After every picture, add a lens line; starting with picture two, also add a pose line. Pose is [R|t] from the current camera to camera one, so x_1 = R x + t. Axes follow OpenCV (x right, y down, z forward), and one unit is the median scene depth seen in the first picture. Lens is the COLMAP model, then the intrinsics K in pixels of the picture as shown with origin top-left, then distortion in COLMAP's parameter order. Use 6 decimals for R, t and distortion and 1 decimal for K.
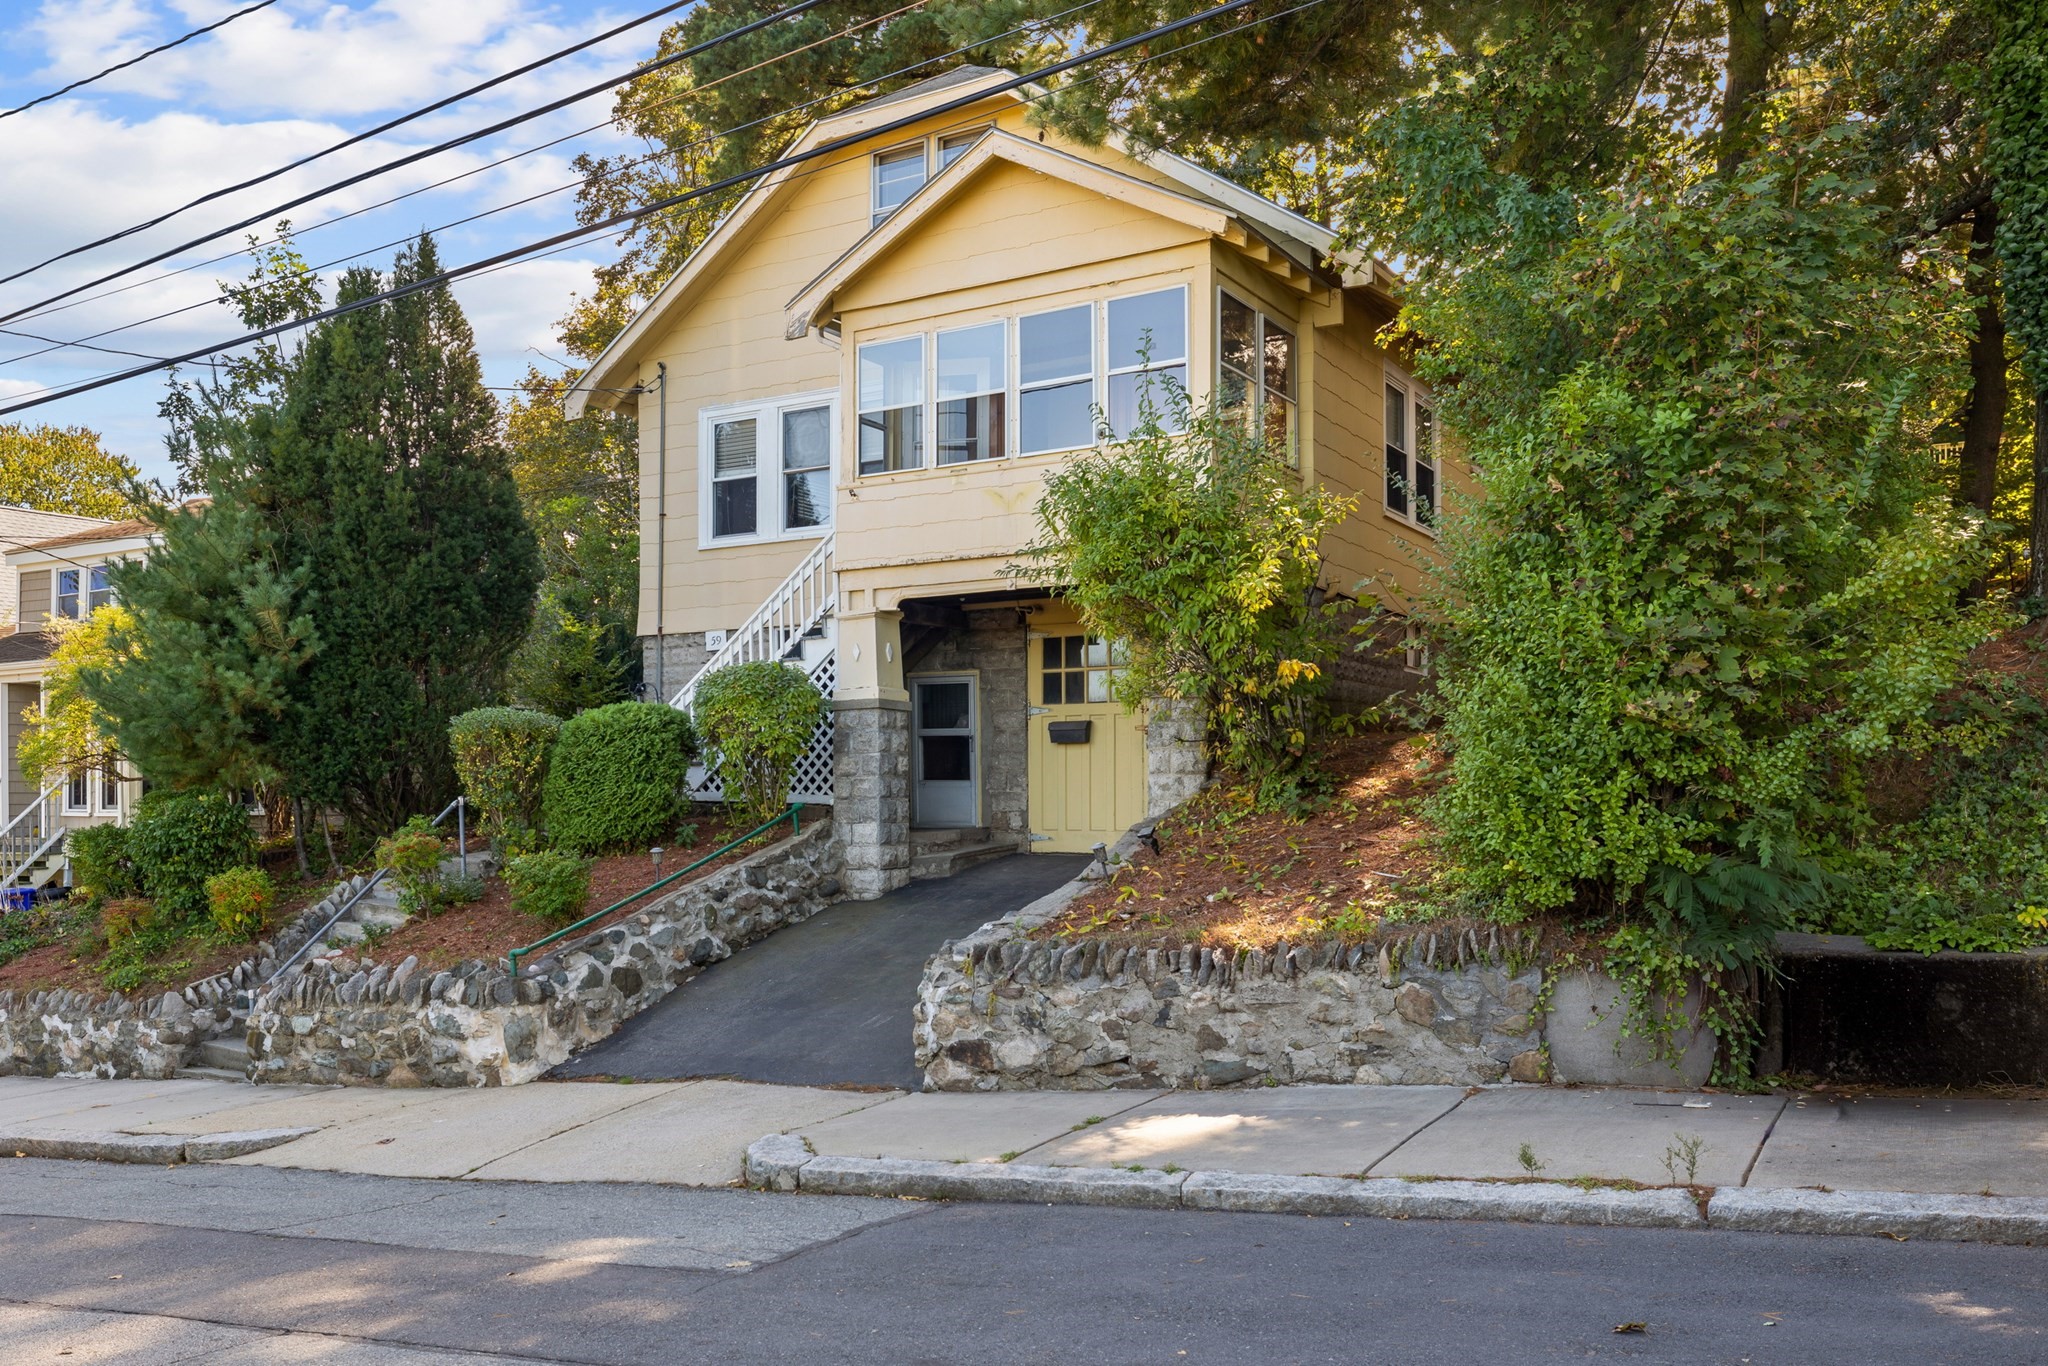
lens RADIAL K [[1458.2, 0, 1024.0], [0, 1458.2, 683.0], [0, 0, 1]] dist [0.014066, -0.007474]
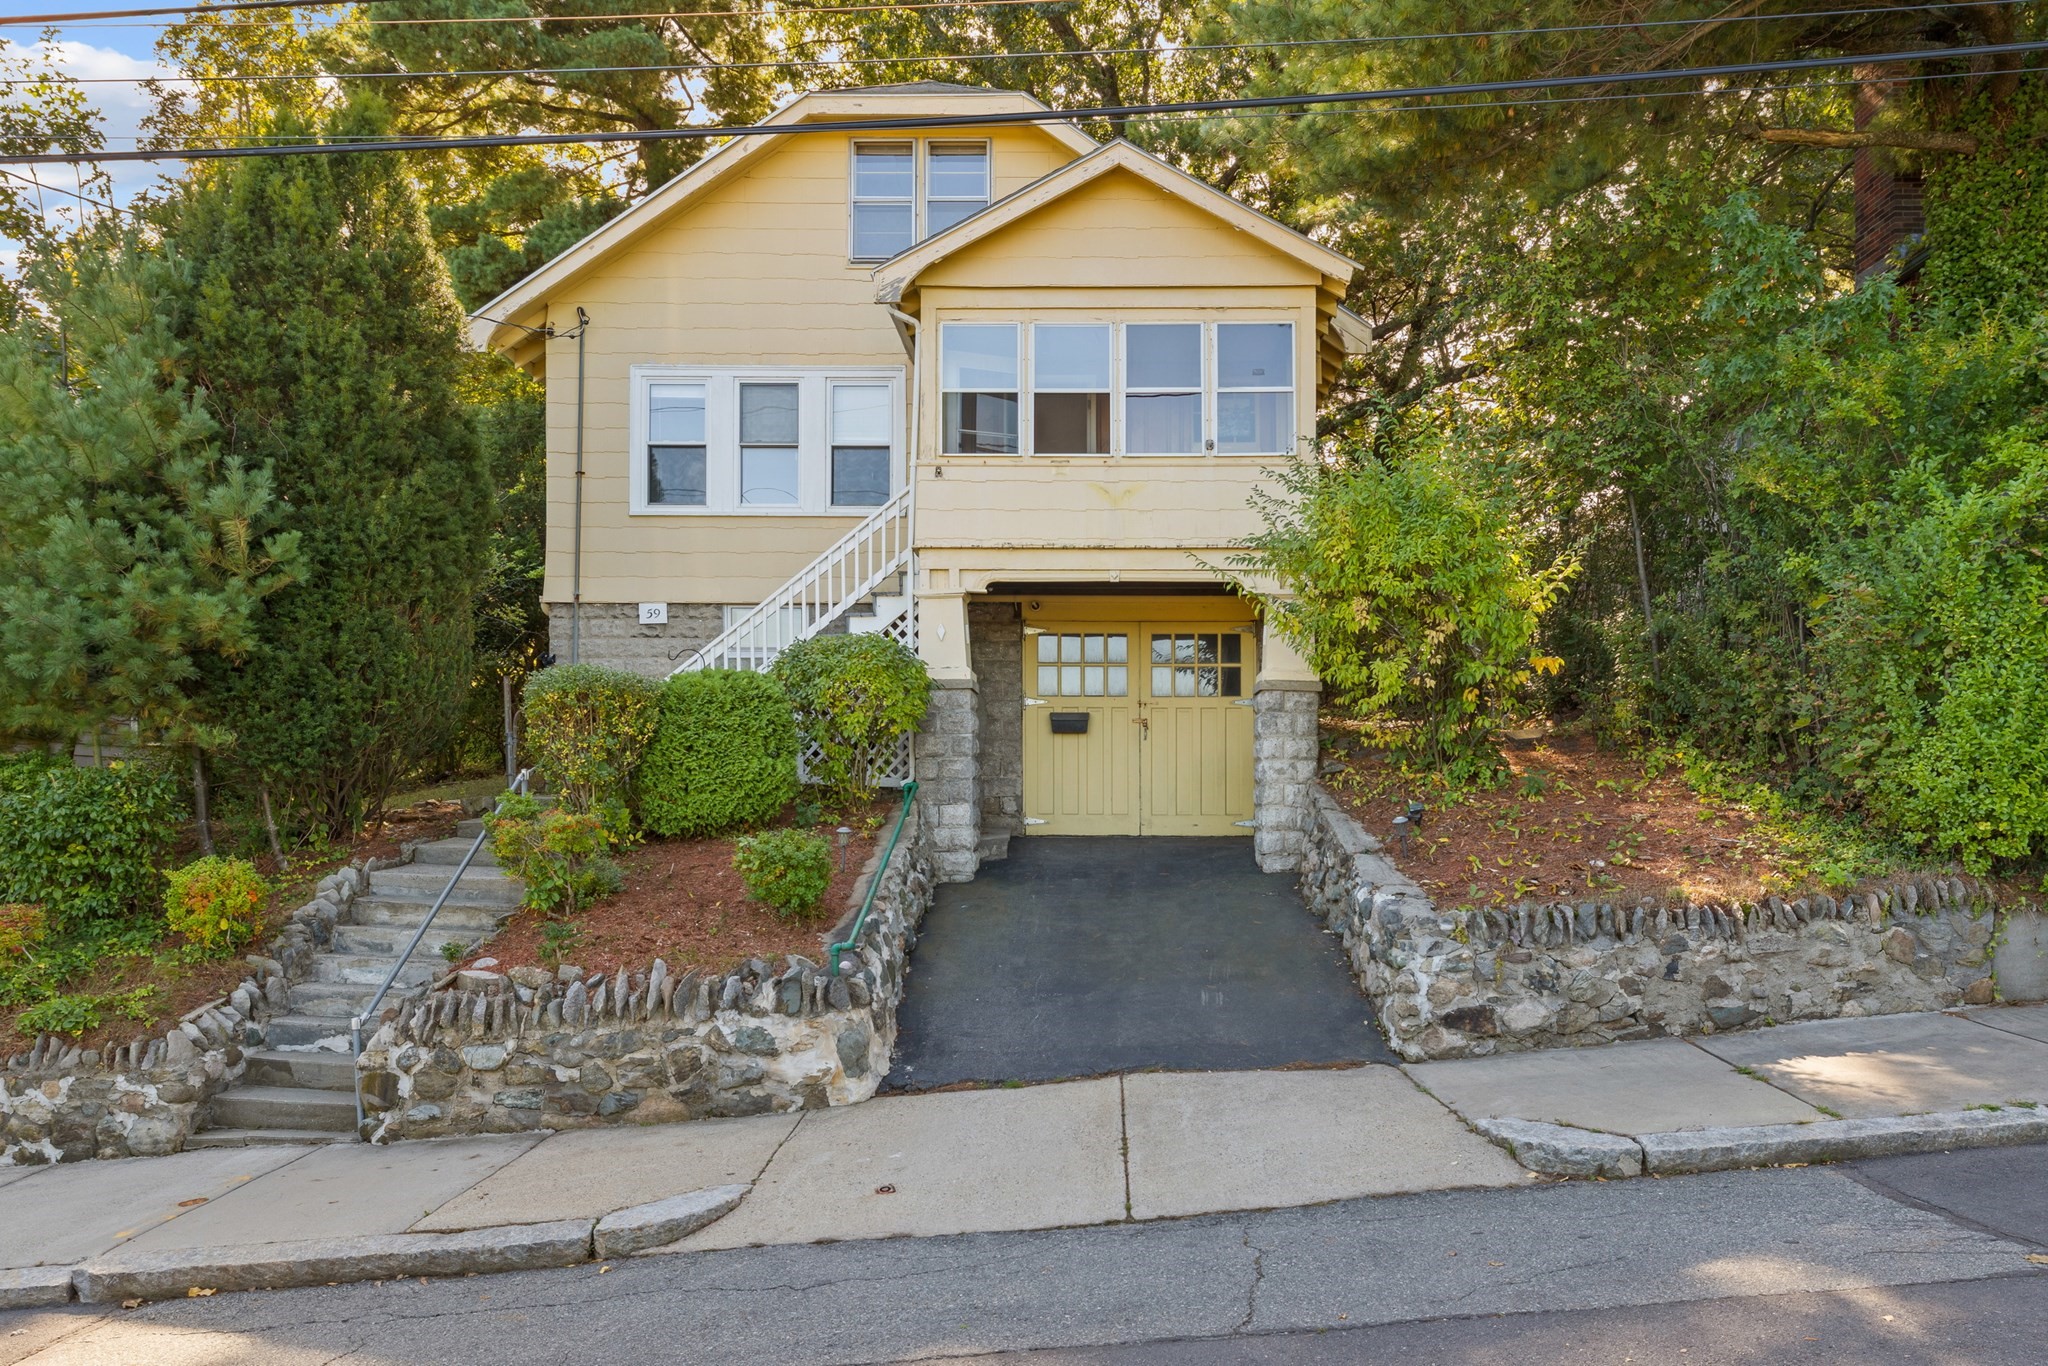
lens RADIAL K [[1198.3, 0, 1024.1], [0, 1198.3, 710.0], [0, 0, 1]] dist [0.001422, 0.001337]
pose [[0.883646, 0.042681, 0.466207, -0.547747], [-0.042595, 0.999035, -0.010728, 0.047418], [-0.466215, -0.010378, 0.884611, 0.318660]]
